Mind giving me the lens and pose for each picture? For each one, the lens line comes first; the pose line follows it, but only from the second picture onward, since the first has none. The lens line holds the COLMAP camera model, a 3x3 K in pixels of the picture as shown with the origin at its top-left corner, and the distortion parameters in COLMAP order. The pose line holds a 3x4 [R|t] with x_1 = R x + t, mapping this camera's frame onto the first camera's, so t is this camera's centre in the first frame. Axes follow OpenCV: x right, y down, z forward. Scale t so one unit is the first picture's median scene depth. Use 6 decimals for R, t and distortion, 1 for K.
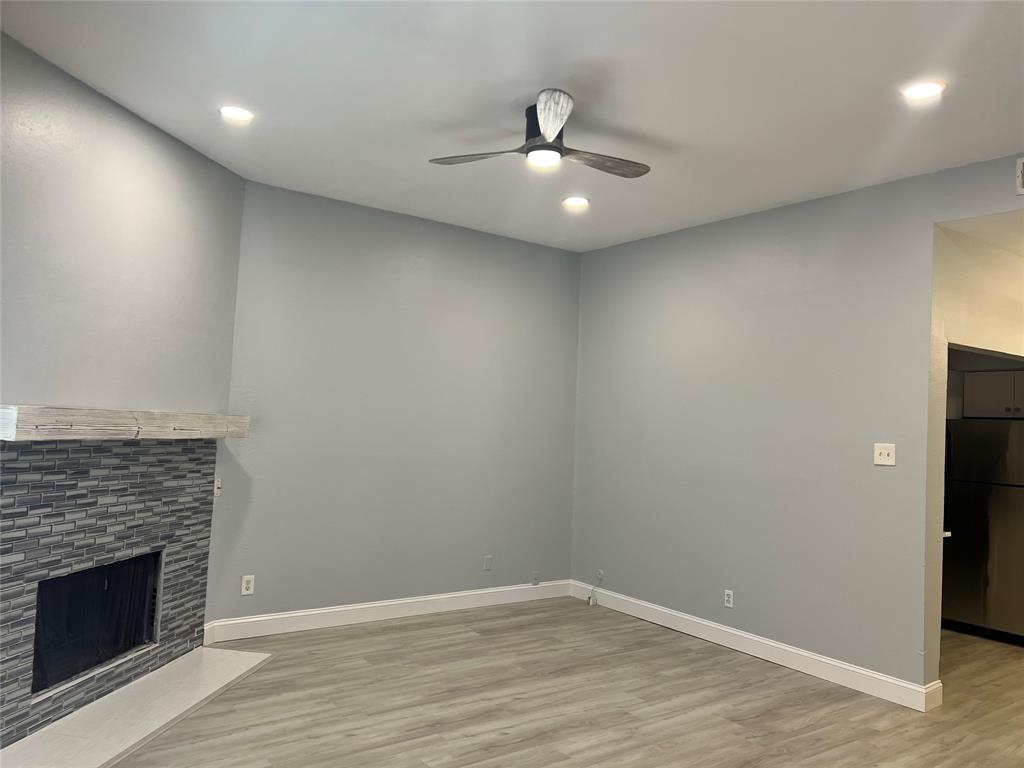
lens RADIAL K [[786.9, 0, 510.8], [0, 786.9, 385.5], [0, 0, 1]] dist [0.054381, -0.036881]
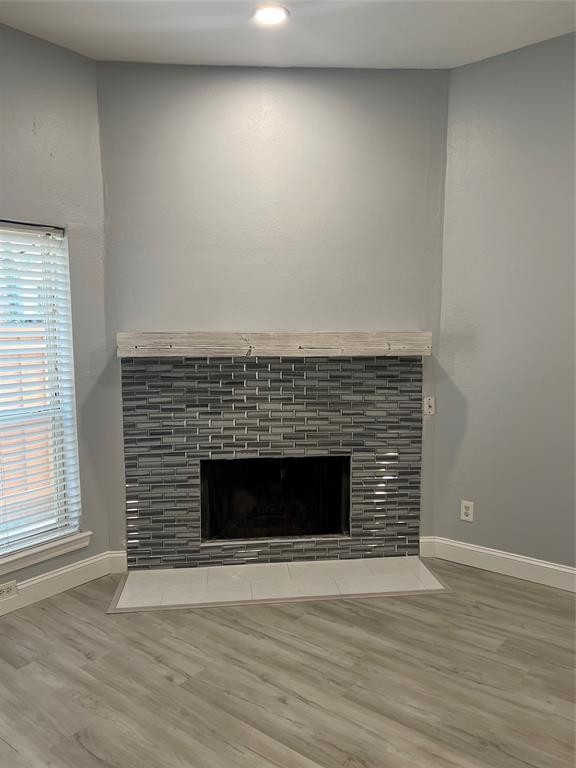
lens RADIAL K [[590.2, 0, 286.7], [0, 590.2, 378.9], [0, 0, 1]] dist [0.054381, -0.036881]
pose [[0.247612, 0.032762, -0.968305, 0.356559], [0.063635, 0.996720, 0.049996, 0.054271], [0.966767, -0.073997, 0.244715, 0.755551]]
